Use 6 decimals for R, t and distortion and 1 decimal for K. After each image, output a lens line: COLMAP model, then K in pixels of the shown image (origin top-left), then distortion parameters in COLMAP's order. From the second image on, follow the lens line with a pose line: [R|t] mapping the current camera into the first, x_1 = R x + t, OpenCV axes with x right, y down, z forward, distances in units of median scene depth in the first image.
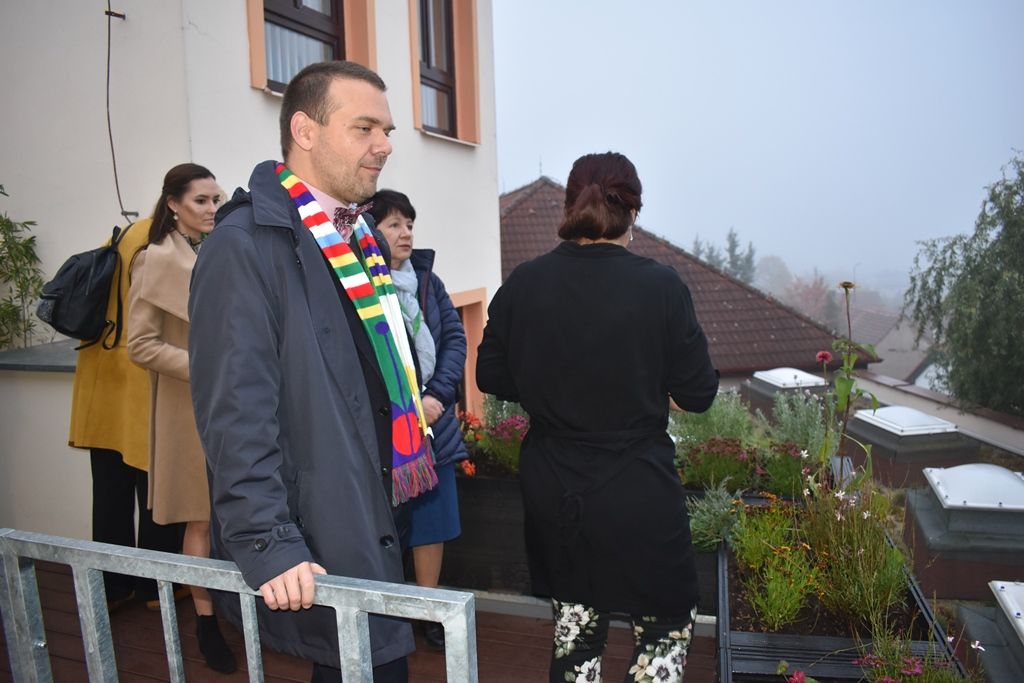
lens RADIAL K [[790.3, 0, 520.6], [0, 790.3, 342.3], [0, 0, 1]] dist [-0.088922, 0.008010]
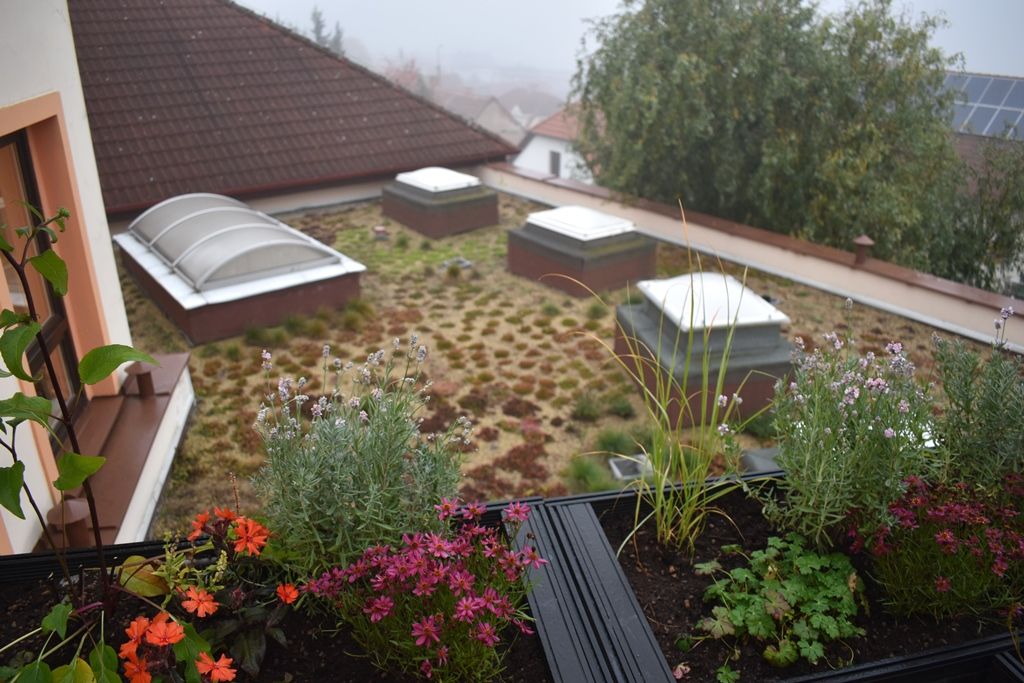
lens RADIAL K [[790.3, 0, 517.8], [0, 790.3, 342.0], [0, 0, 1]] dist [-0.088922, 0.008010]
pose [[0.871251, -0.170082, 0.460428, -0.072176], [0.044009, 0.961336, 0.271840, -0.052592], [-0.488861, -0.216578, 0.845050, 0.520866]]
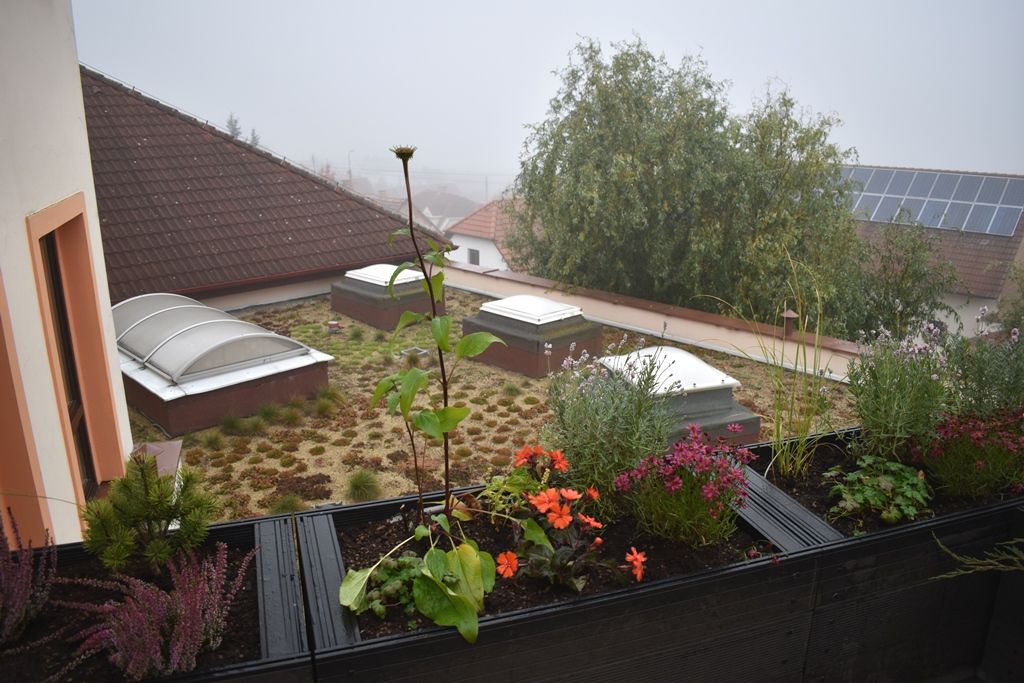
lens RADIAL K [[790.3, 0, 517.9], [0, 790.3, 346.3], [0, 0, 1]] dist [-0.088922, 0.008010]
pose [[0.807630, -0.146602, 0.571176, -0.264776], [0.063107, 0.984529, 0.163464, -0.046684], [-0.586303, -0.095974, 0.804387, 0.472253]]
